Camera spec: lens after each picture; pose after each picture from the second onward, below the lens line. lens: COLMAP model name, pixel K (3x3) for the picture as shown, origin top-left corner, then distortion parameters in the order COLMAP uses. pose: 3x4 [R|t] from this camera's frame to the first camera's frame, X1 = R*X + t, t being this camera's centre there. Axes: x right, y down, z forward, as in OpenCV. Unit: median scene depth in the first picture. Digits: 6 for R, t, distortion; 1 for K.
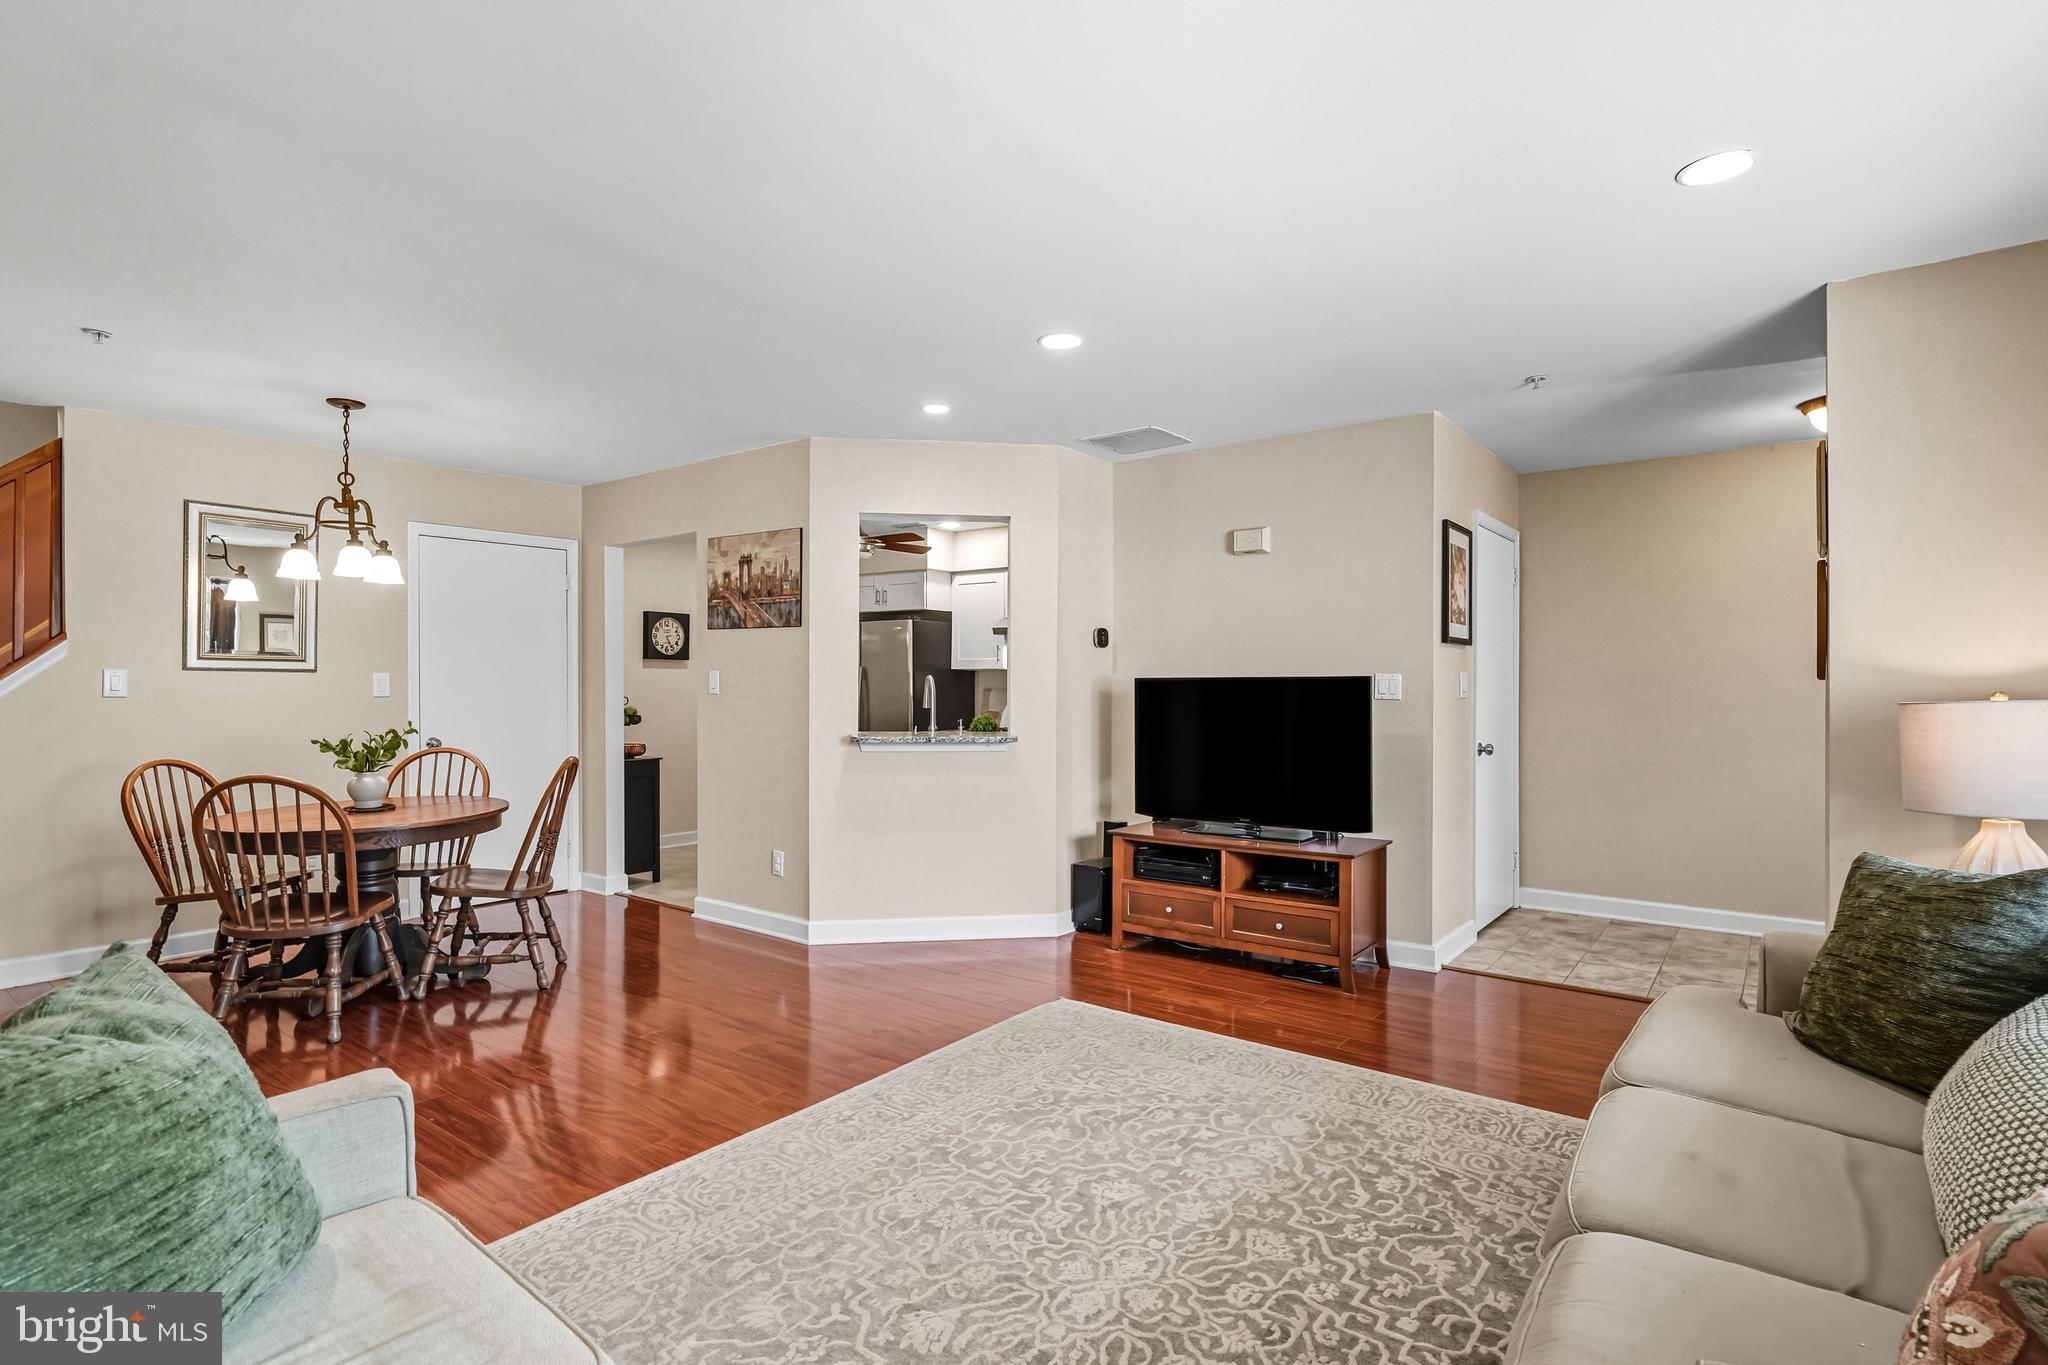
lens RADIAL K [[1012.1, 0, 1009.4], [0, 1012.1, 684.4], [0, 0, 1]] dist [0.012705, 0.000129]
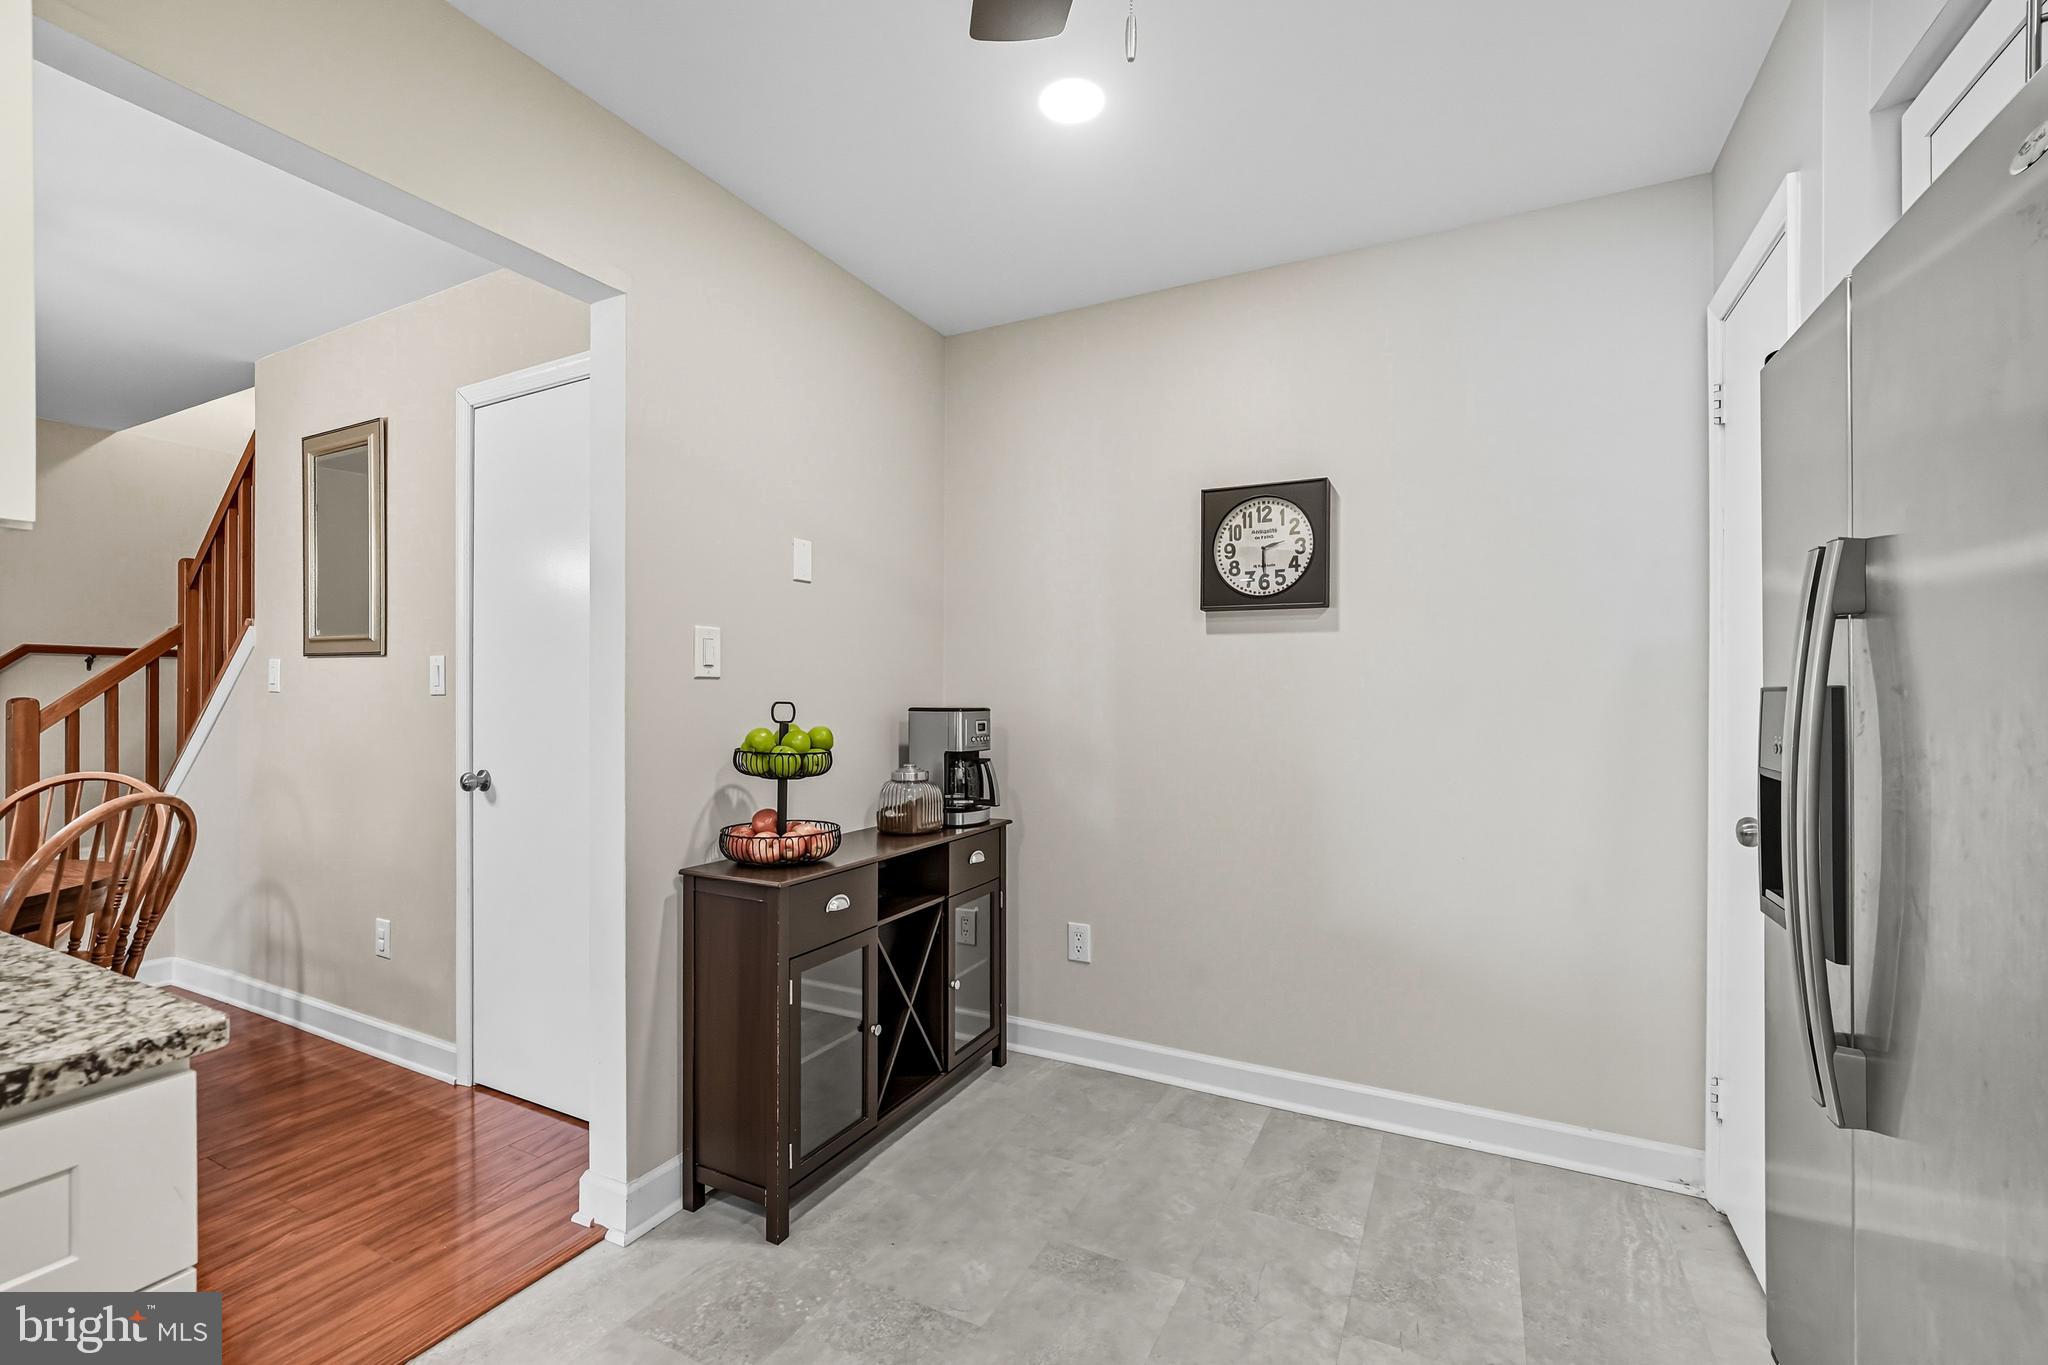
lens RADIAL K [[900.6, 0, 1019.9], [0, 900.6, 693.4], [0, 0, 1]] dist [-0.013141, 0.001250]
pose [[0.190323, 0.002245, -0.981719, -0.043238], [-0.000847, 0.999997, 0.002123, 0.012047], [0.981721, 0.000428, 0.190324, 1.527533]]
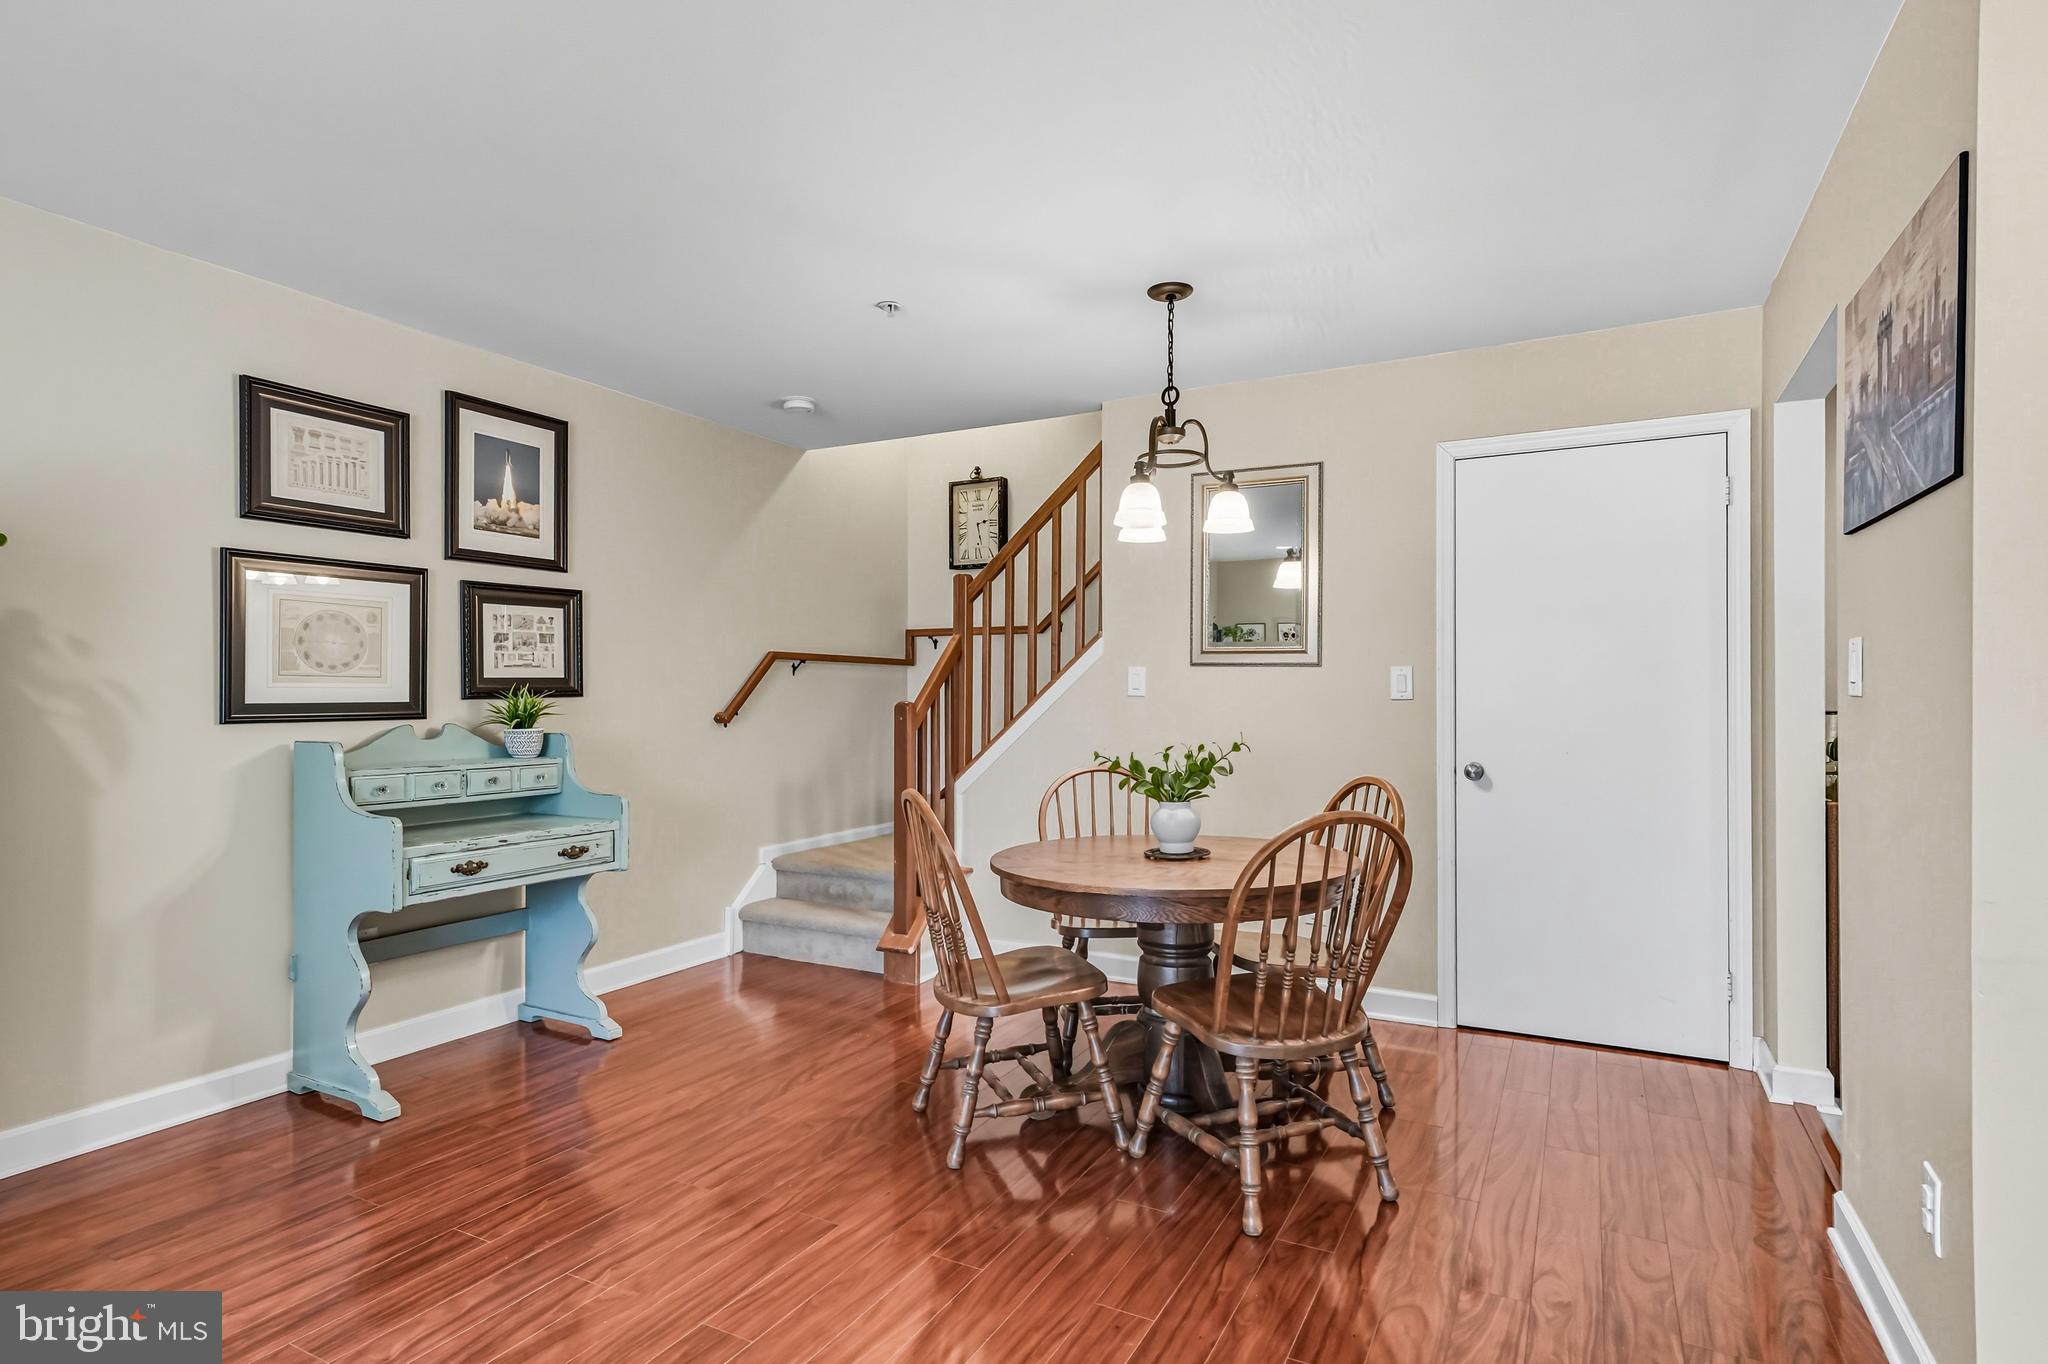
lens RADIAL K [[1041.2, 0, 1016.4], [0, 1041.2, 695.6], [0, 0, 1]] dist [-0.002602, 0.006649]
pose [[0.177963, 0.000173, -0.984037, 0.060183], [-0.003010, 0.999995, -0.000368, 0.012973], [0.984033, 0.003028, 0.177963, 0.749801]]
